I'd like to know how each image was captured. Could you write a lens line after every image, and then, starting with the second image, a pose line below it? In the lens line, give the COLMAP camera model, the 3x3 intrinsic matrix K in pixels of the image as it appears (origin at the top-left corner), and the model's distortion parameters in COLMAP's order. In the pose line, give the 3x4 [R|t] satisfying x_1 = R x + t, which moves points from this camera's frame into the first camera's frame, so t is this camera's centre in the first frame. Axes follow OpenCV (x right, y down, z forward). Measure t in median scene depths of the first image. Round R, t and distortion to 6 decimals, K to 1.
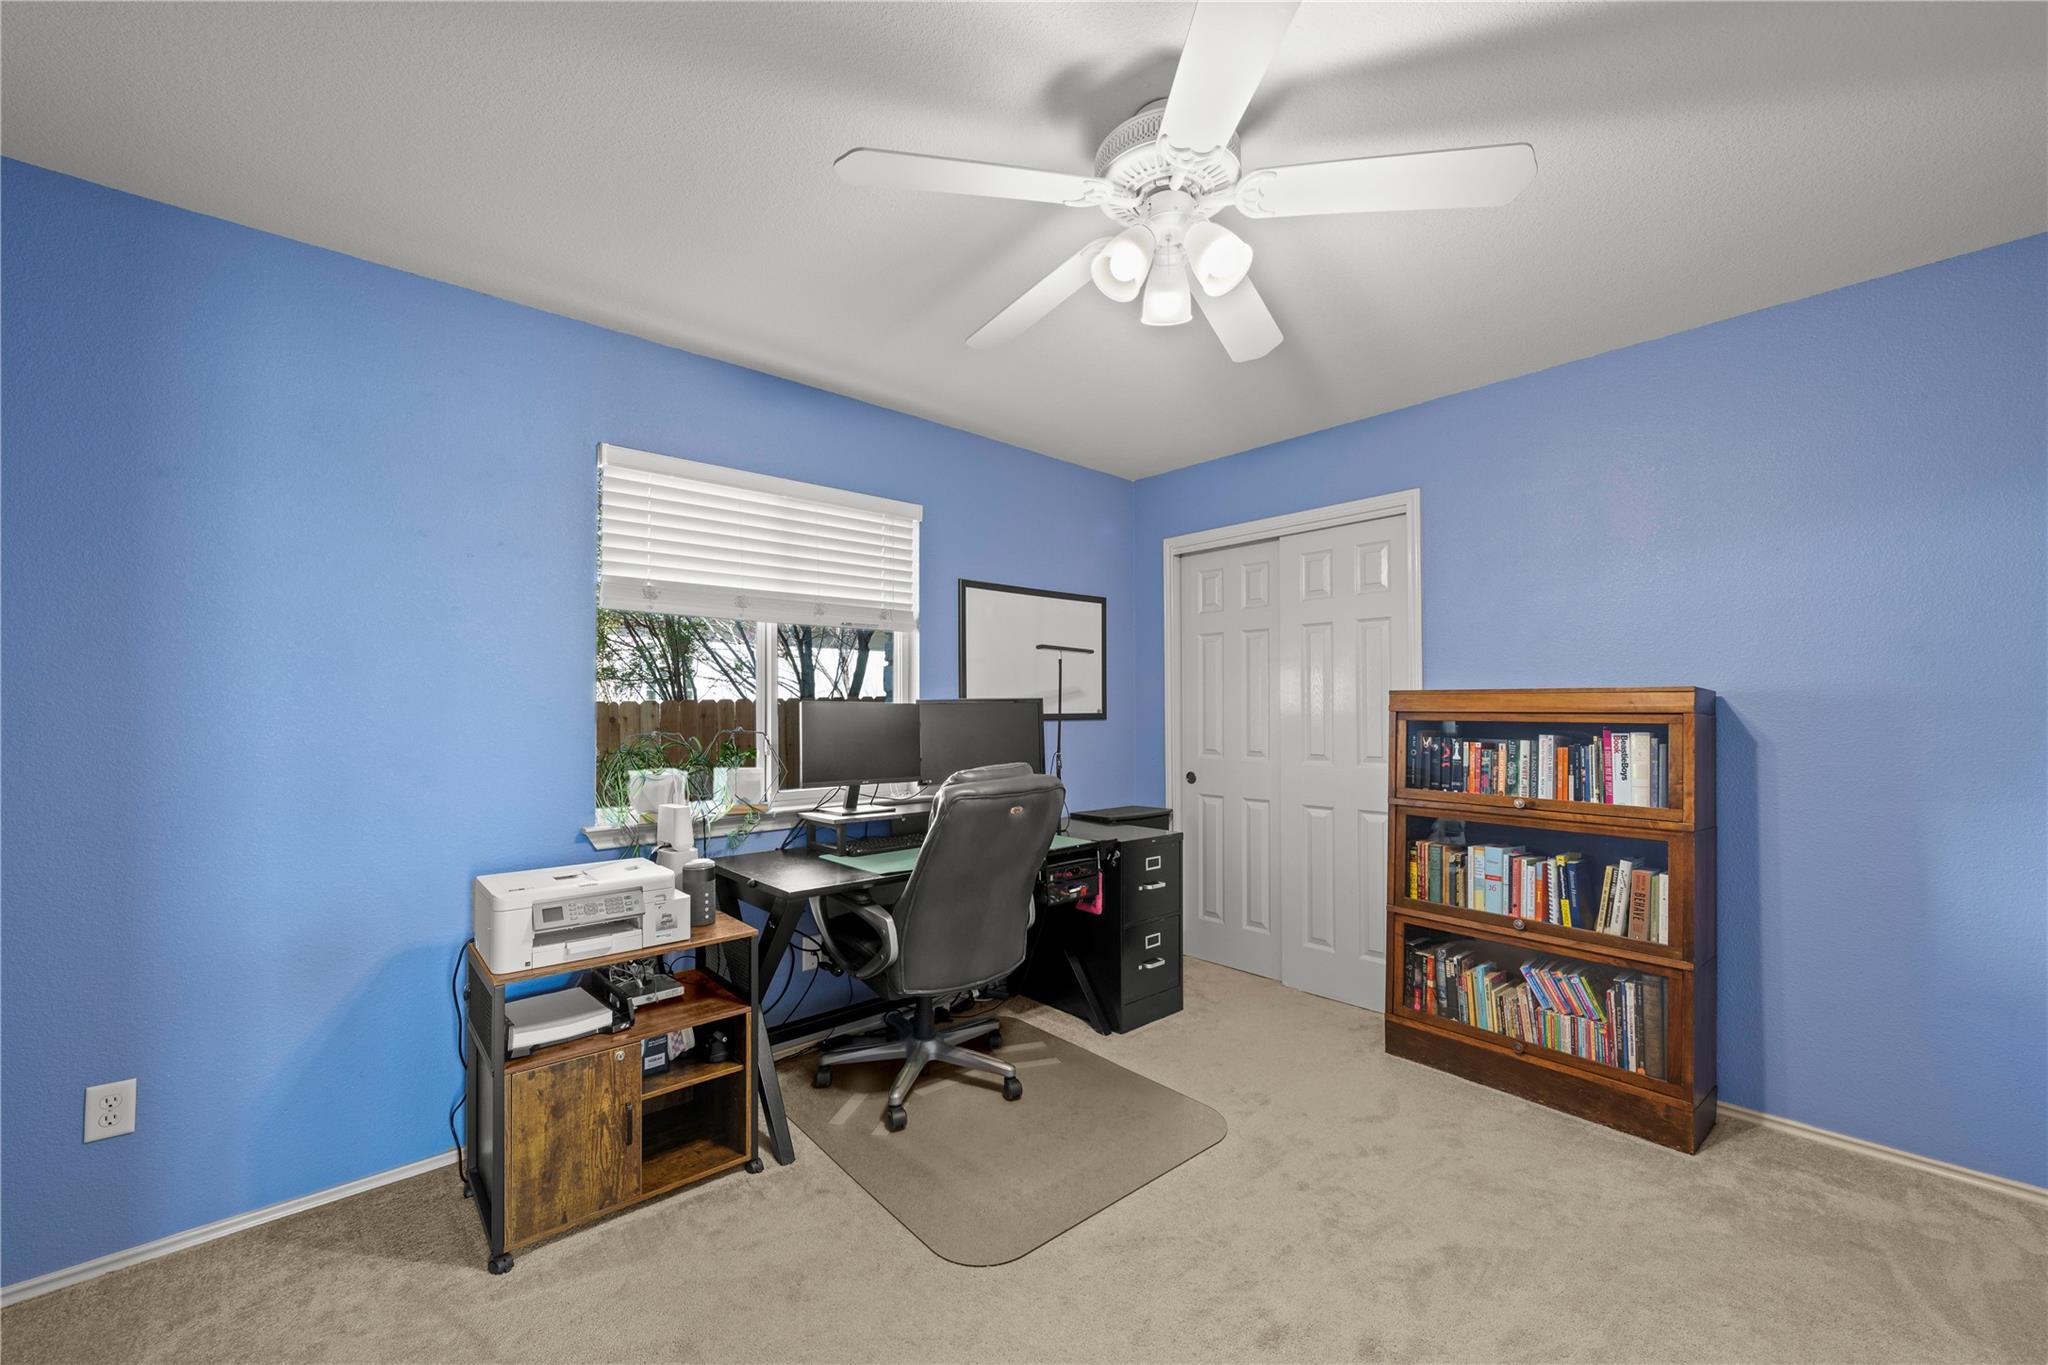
lens RADIAL K [[817.1, 0, 1022.7], [0, 817.1, 699.9], [0, 0, 1]] dist [0.006586, -0.000375]
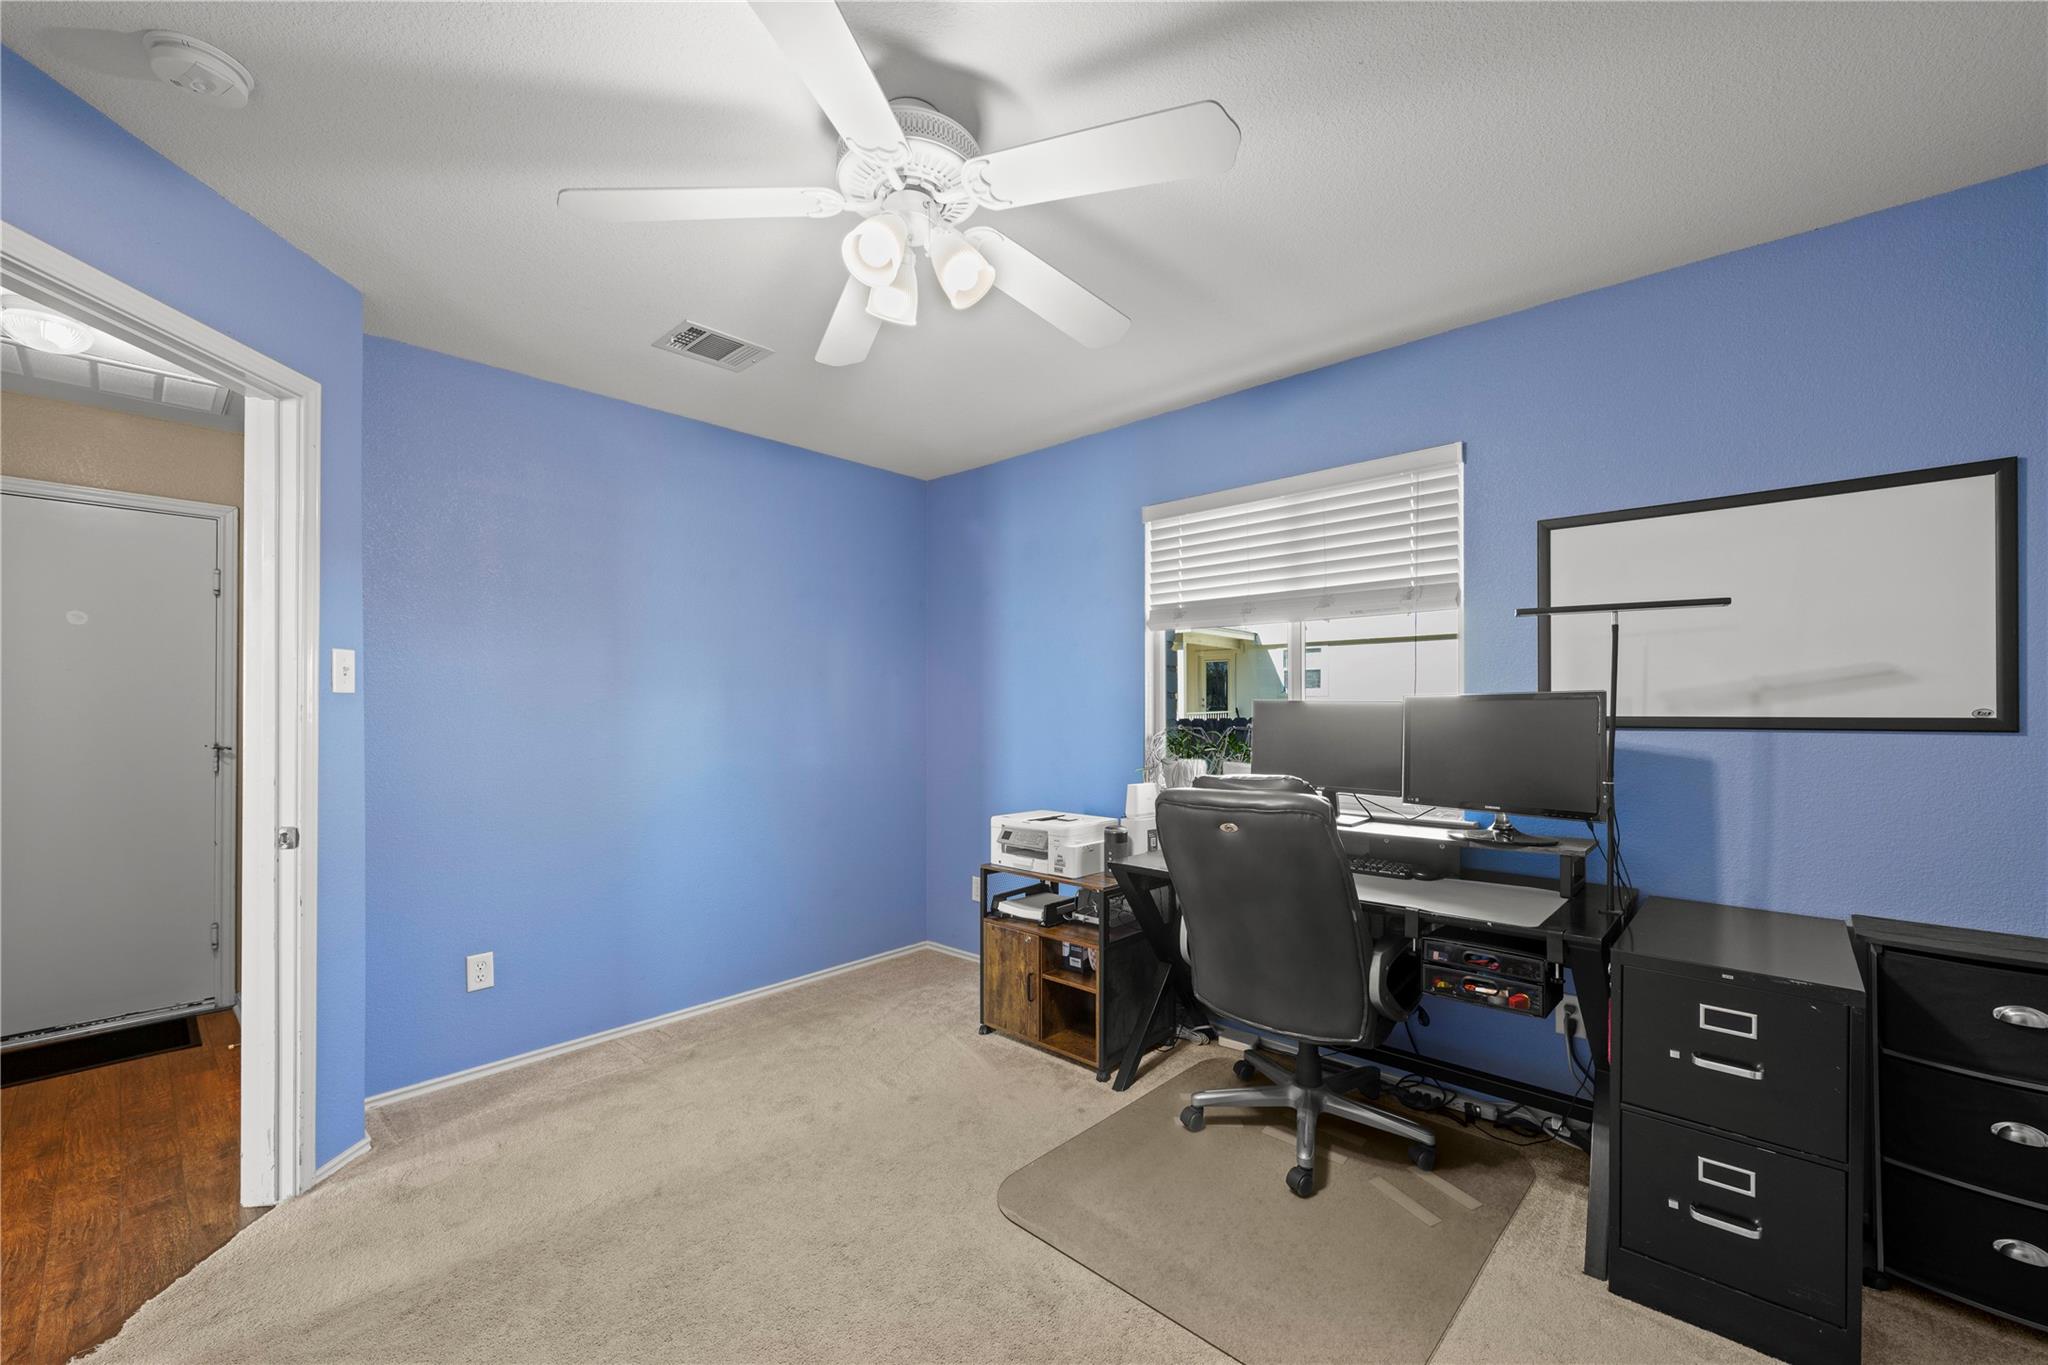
lens RADIAL K [[817.1, 0, 1029.4], [0, 817.1, 700.5], [0, 0, 1]] dist [0.006586, -0.000375]
pose [[0.098306, -0.002990, -0.995152, 0.974127], [0.013219, 0.999911, -0.001699, 0.000361], [0.995068, -0.012988, 0.098337, 0.841136]]
